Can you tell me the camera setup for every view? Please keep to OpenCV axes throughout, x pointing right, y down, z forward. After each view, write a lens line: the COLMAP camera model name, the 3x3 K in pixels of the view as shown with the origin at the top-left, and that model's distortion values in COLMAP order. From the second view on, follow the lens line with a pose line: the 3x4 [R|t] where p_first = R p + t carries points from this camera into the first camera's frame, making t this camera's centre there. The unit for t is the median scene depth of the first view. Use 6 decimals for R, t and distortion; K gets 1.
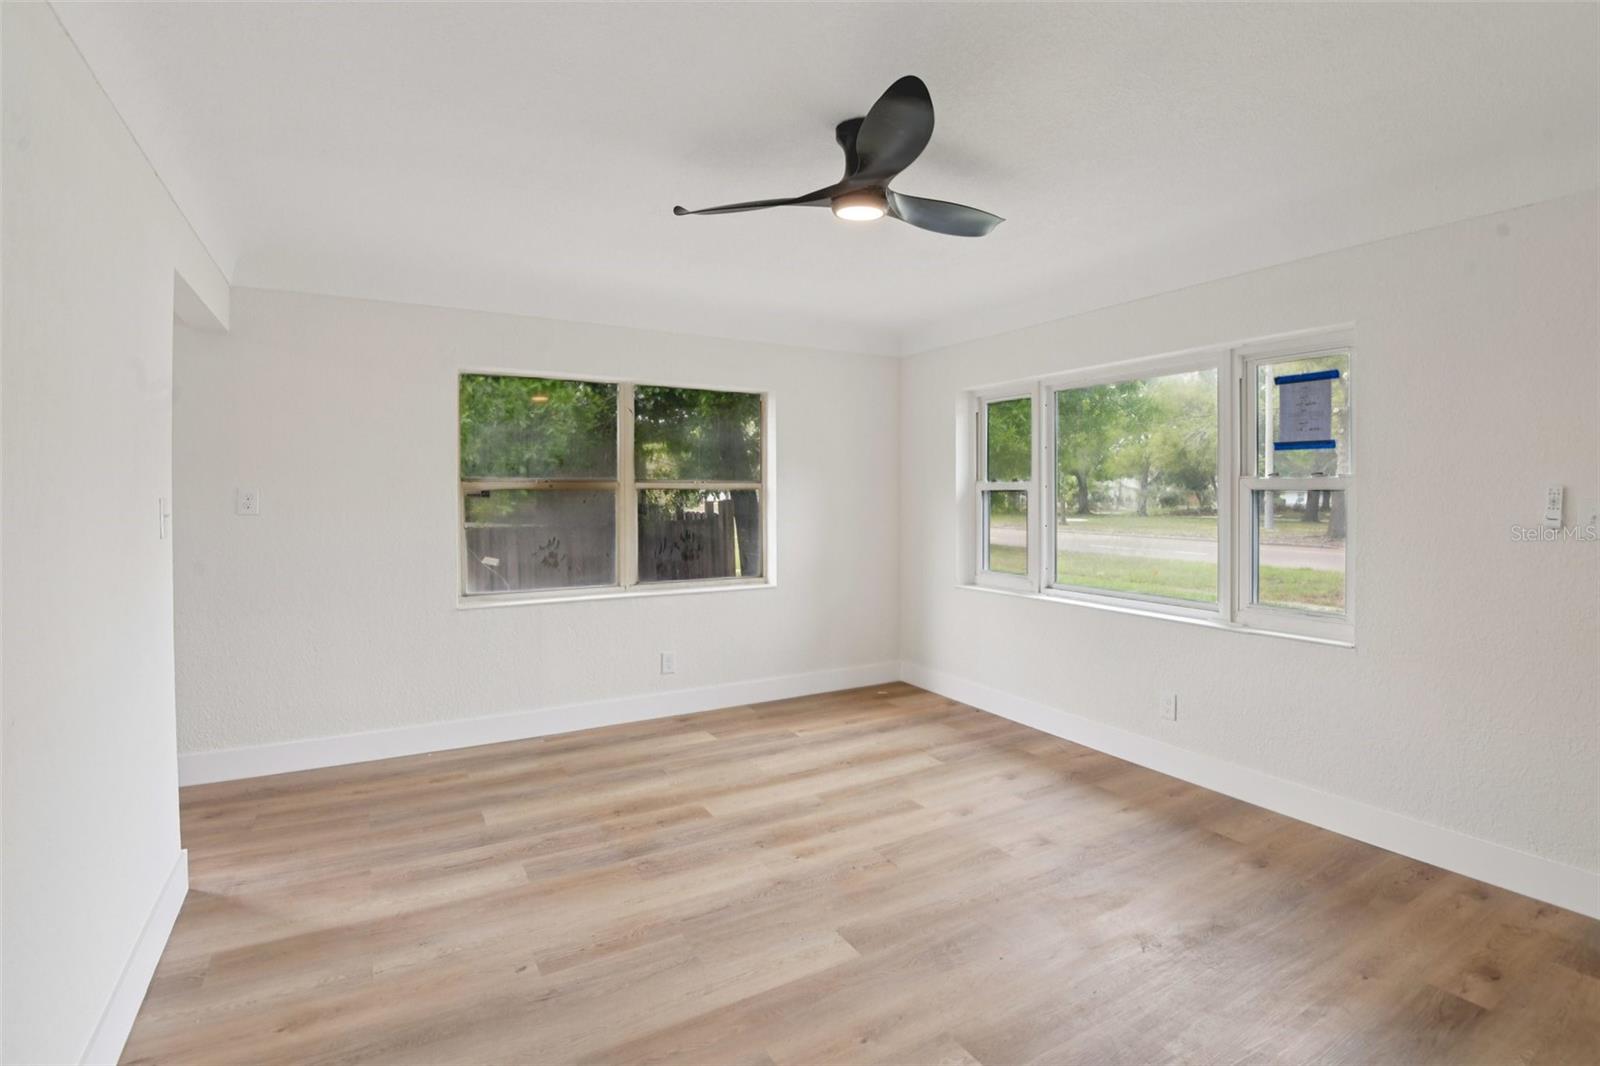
lens RADIAL K [[761.8, 0, 821.2], [0, 761.8, 500.4], [0, 0, 1]] dist [0.001911, -0.023809]
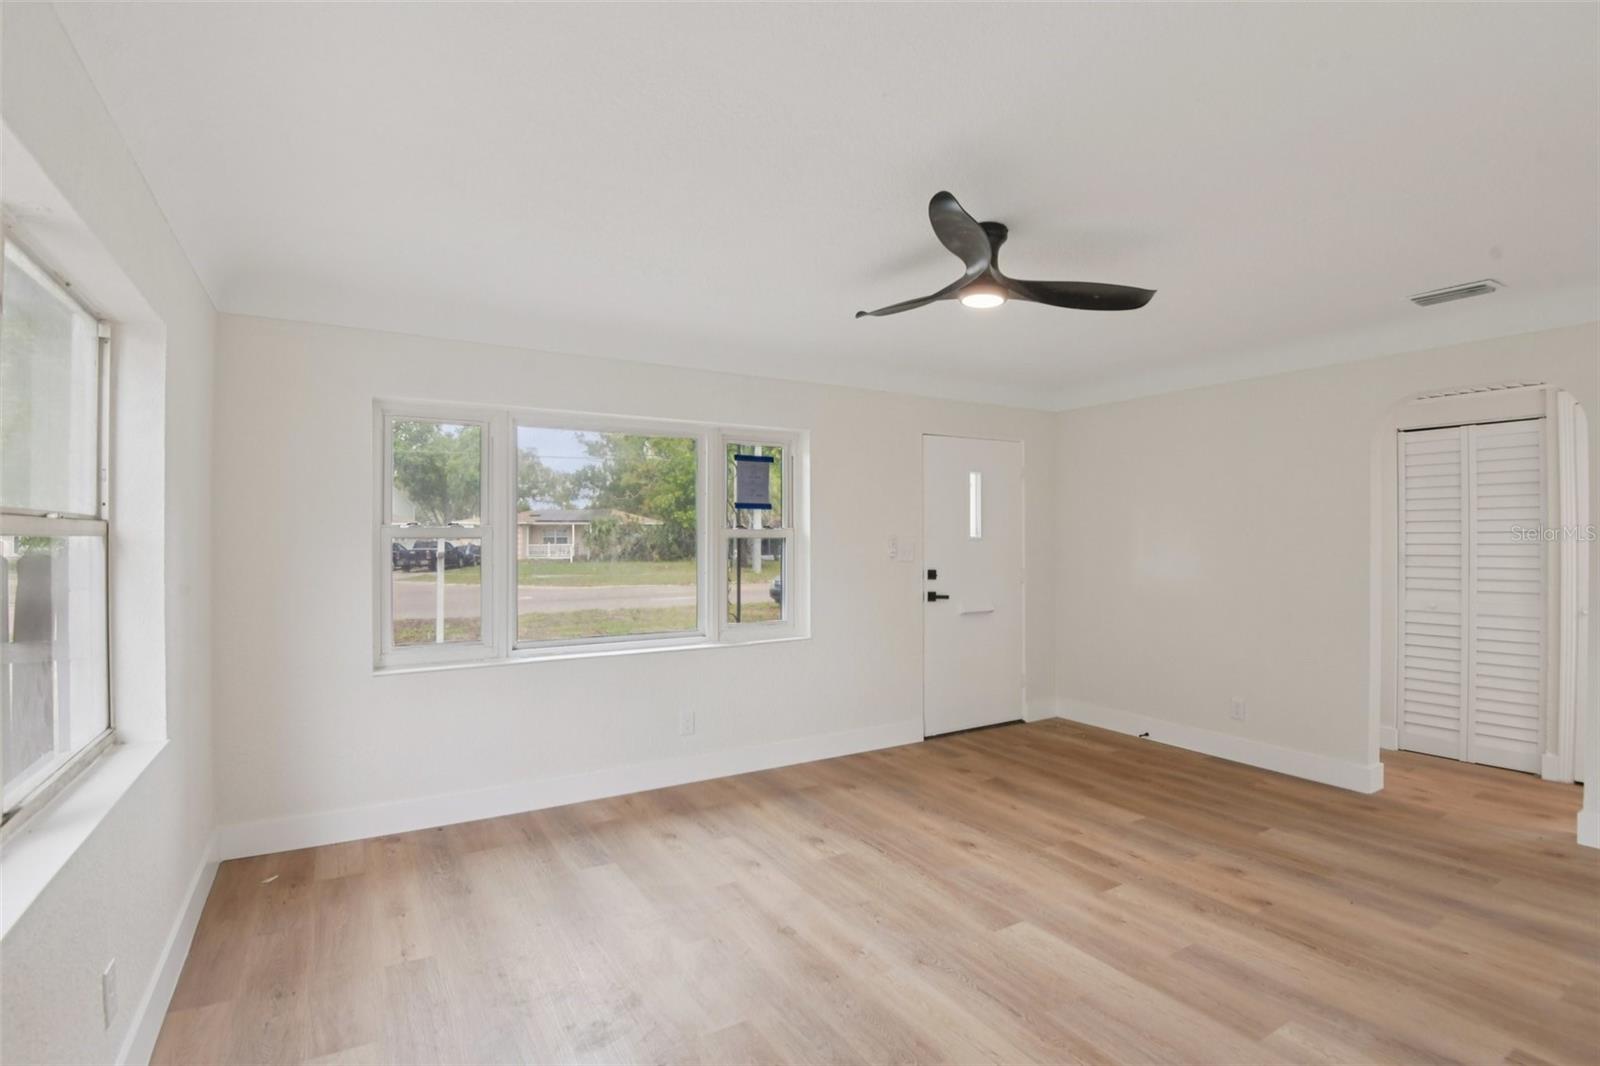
lens RADIAL K [[766.4, 0, 800.0], [0, 766.4, 533.0], [0, 0, 1]] dist [-0.000563, -0.030571]
pose [[0.002901, 0.006045, 0.999978, -0.779451], [0.012715, 0.999901, -0.006081, -0.012949], [-0.999915, 0.012733, 0.002824, 0.896003]]
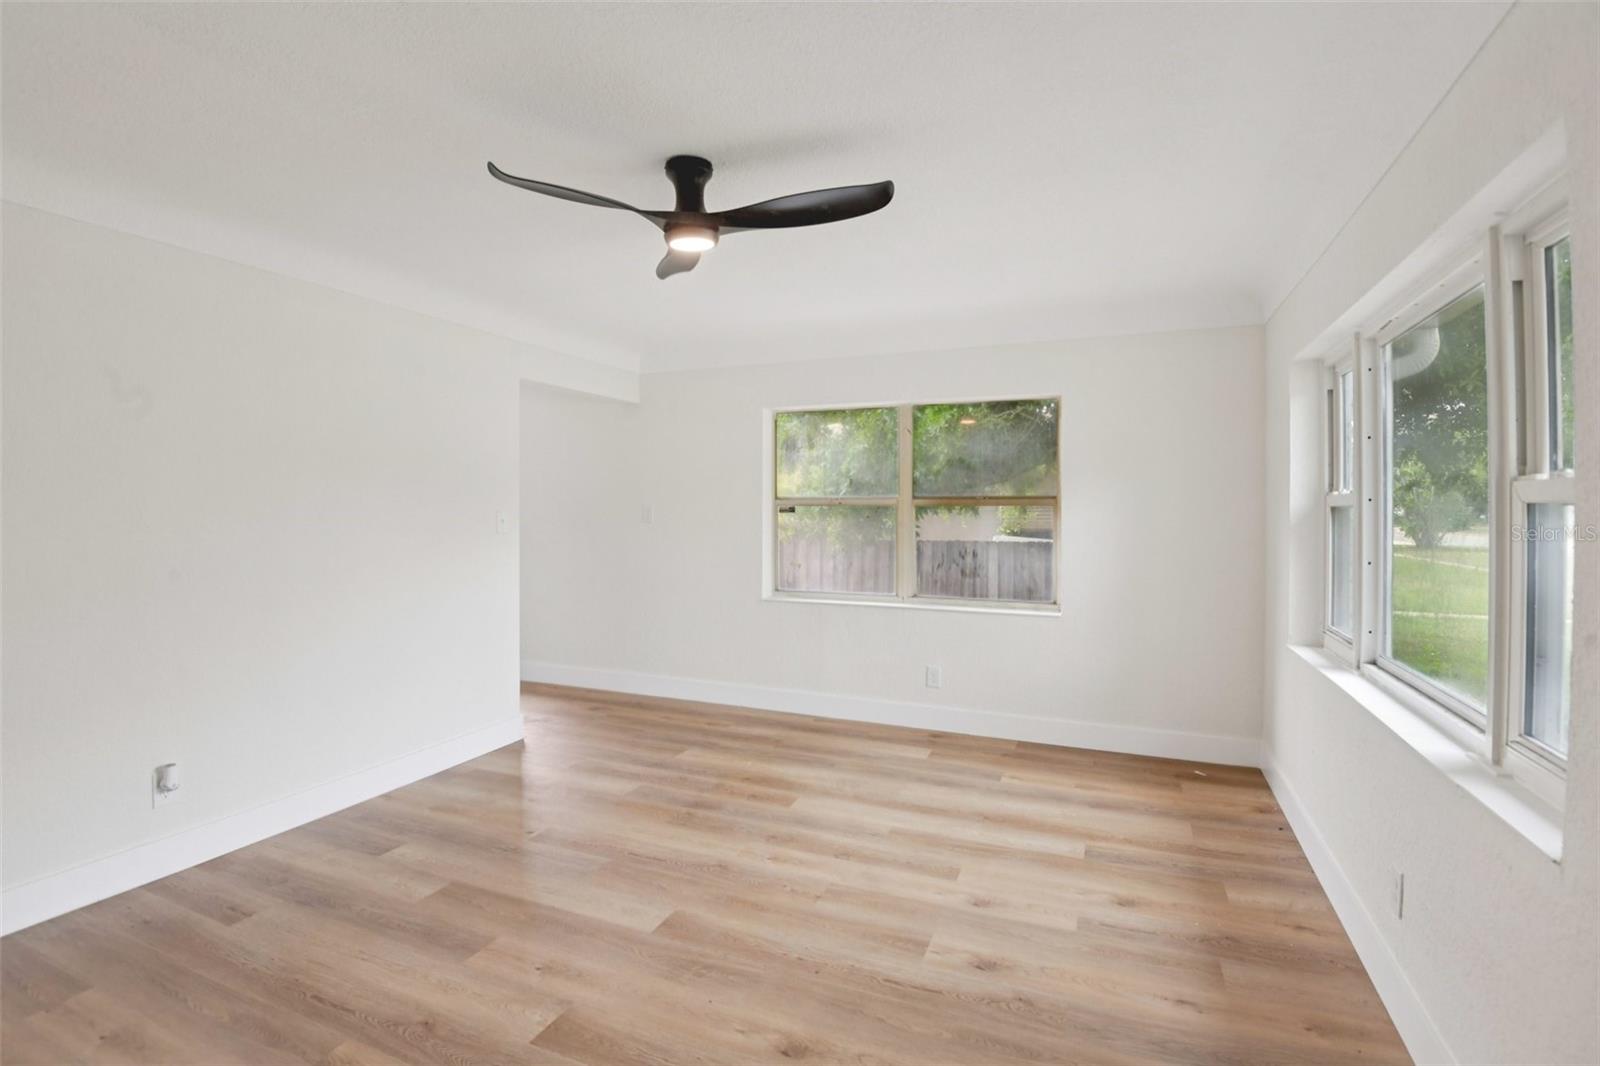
lens RADIAL K [[761.2, 0, 794.5], [0, 761.2, 511.6], [0, 0, 1]] dist [0.000358, -0.024780]
pose [[0.589563, 0.003852, -0.807713, 0.694265], [-0.012703, 0.999909, -0.004503, 0.000509], [0.807622, 0.012915, 0.589558, 0.346128]]
